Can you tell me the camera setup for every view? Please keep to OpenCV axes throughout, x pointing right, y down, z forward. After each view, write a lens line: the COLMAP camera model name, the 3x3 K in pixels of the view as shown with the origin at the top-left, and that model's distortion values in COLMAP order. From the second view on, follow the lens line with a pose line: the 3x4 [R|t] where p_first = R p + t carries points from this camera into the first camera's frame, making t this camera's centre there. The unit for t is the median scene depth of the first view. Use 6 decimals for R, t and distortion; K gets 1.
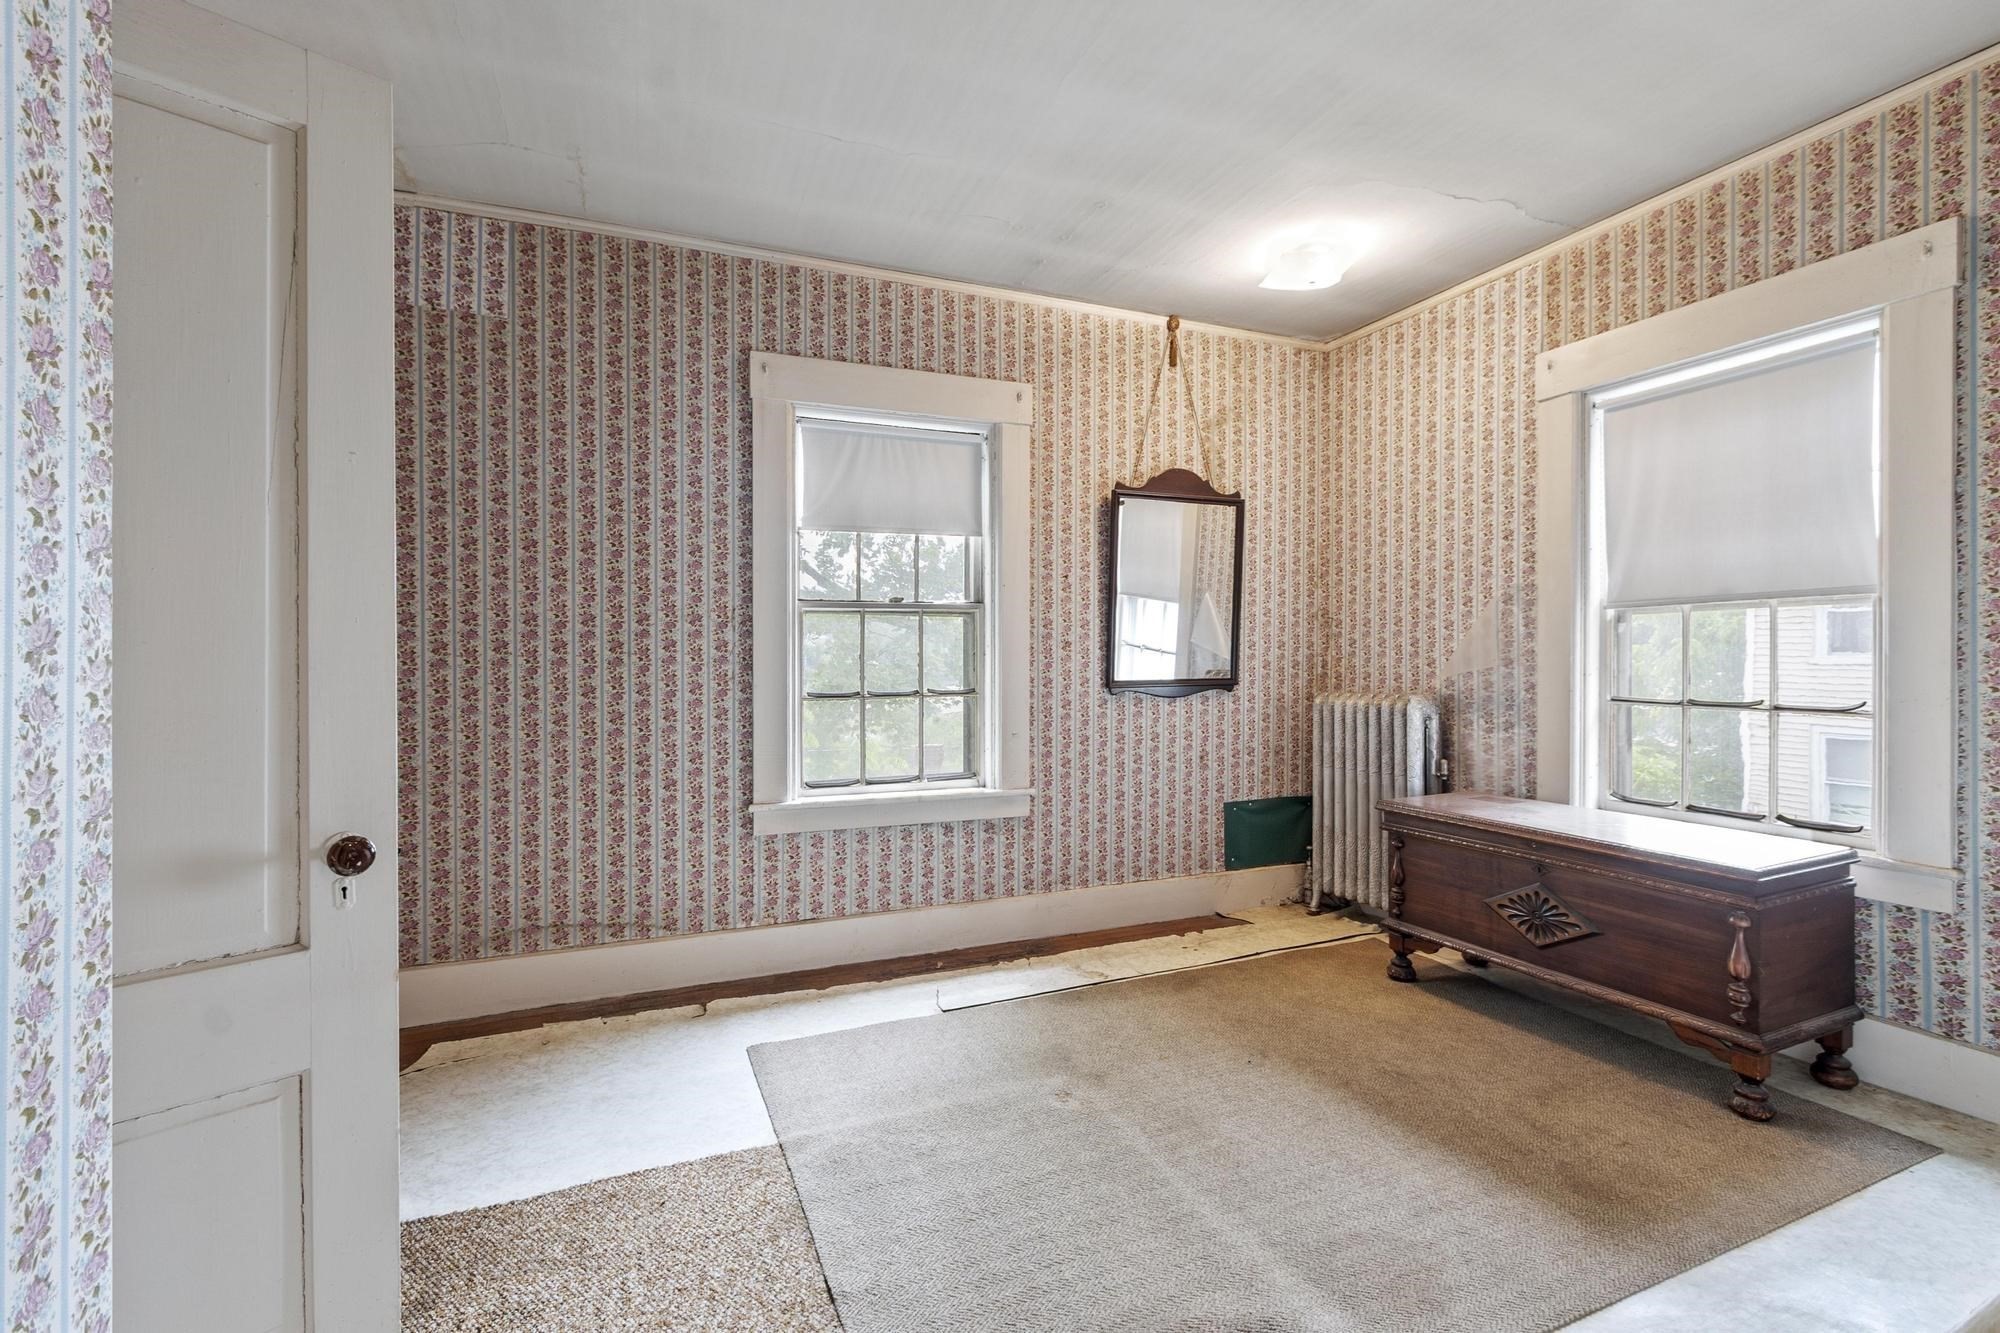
lens RADIAL K [[895.1, 0, 1000.0], [0, 895.1, 643.9], [0, 0, 1]] dist [0.000111, -0.000143]
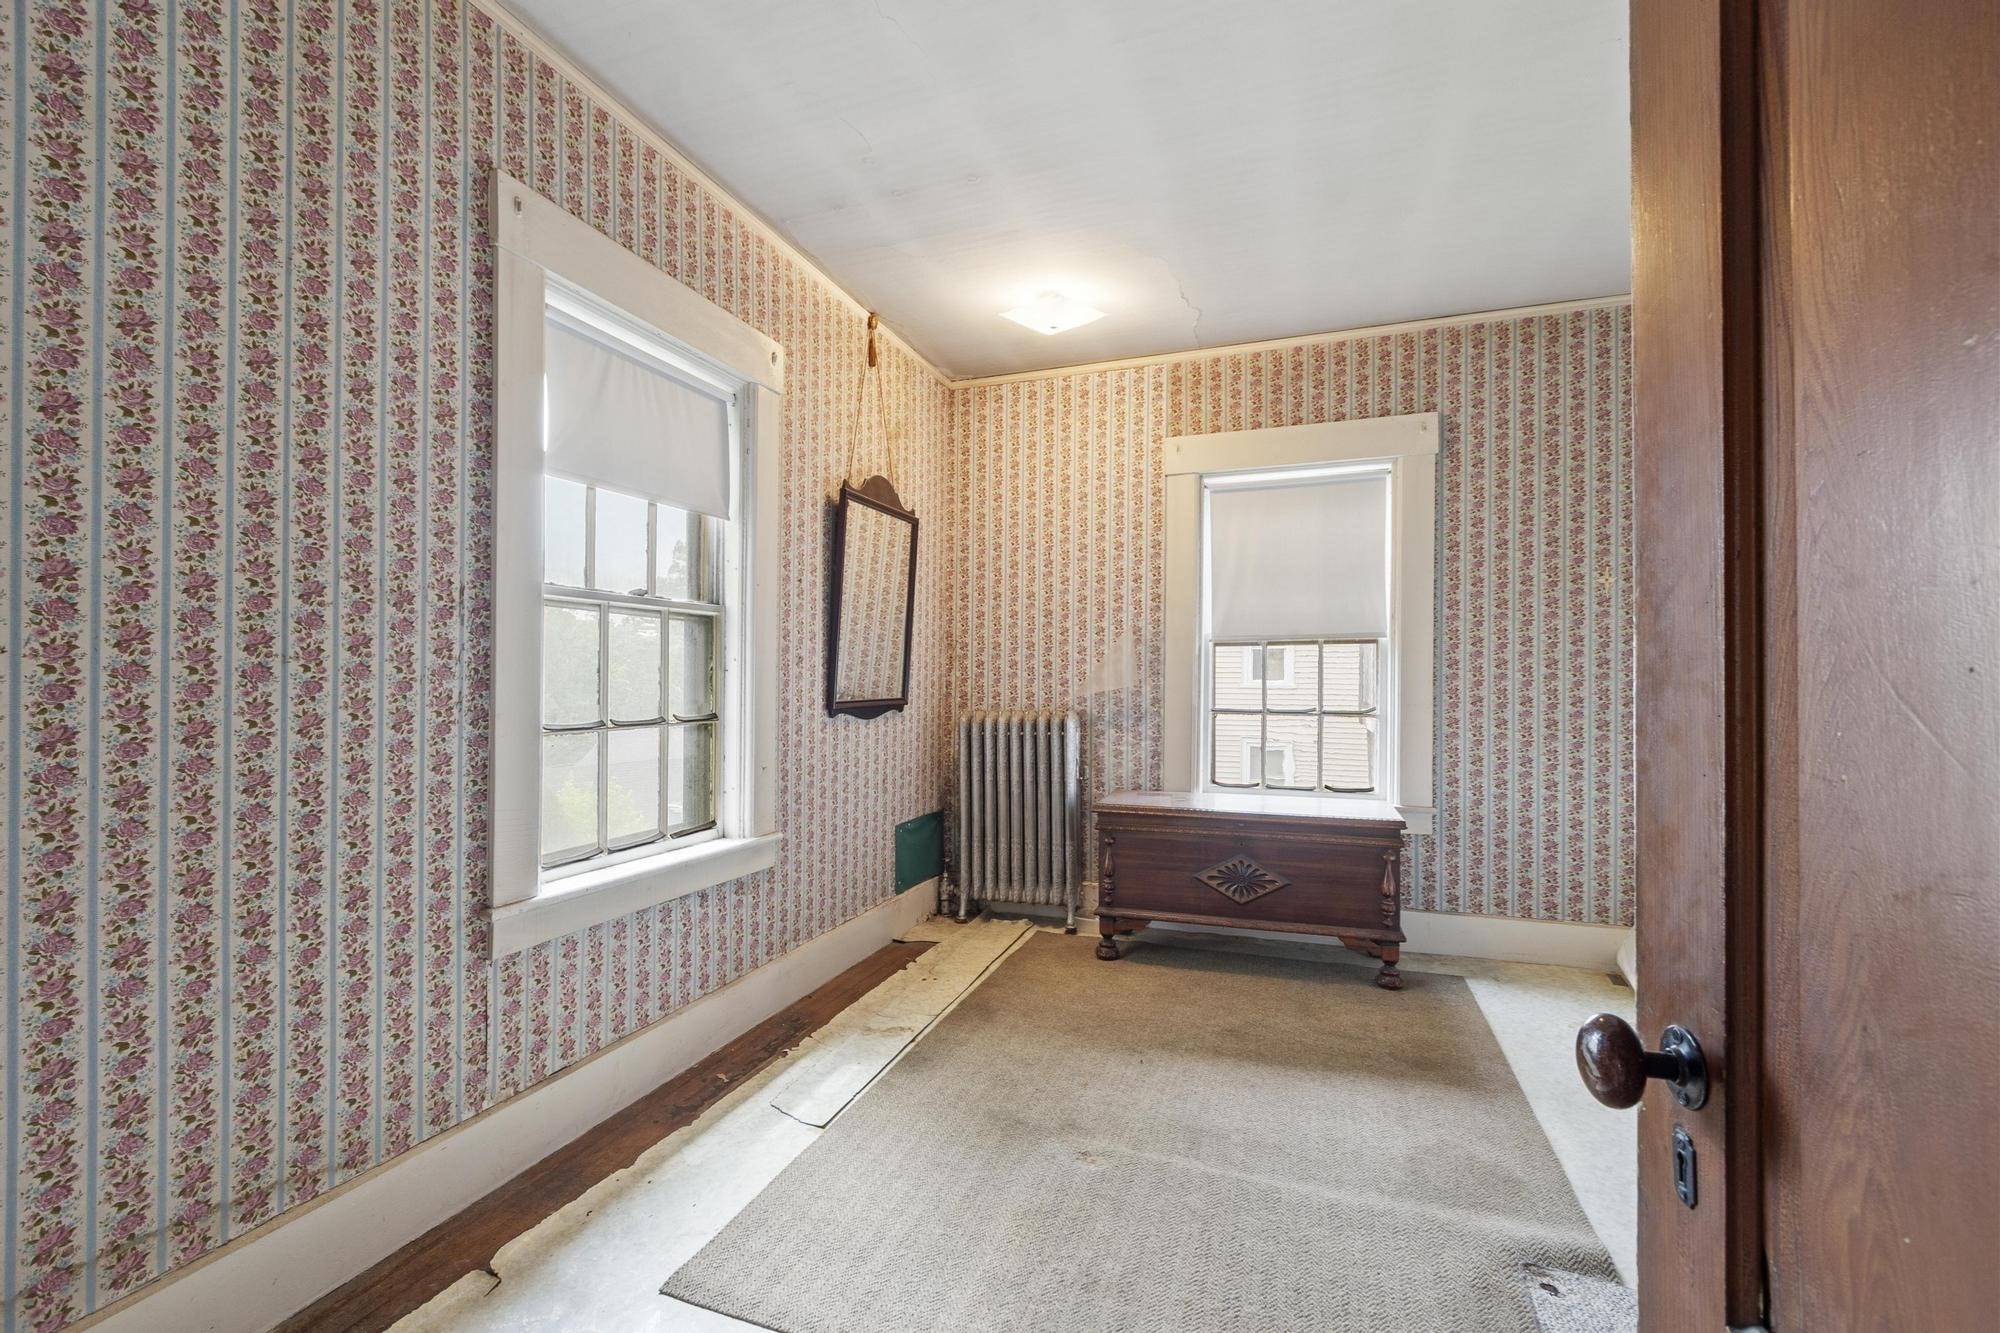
lens RADIAL K [[874.9, 0, 1000.0], [0, 874.9, 666.5], [0, 0, 1]] dist [0.002584, 0.000376]
pose [[0.690073, 0.016814, 0.723545, -0.461045], [-0.015125, 0.999847, -0.008809, 0.013492], [-0.723582, -0.004865, 0.690221, 0.328450]]
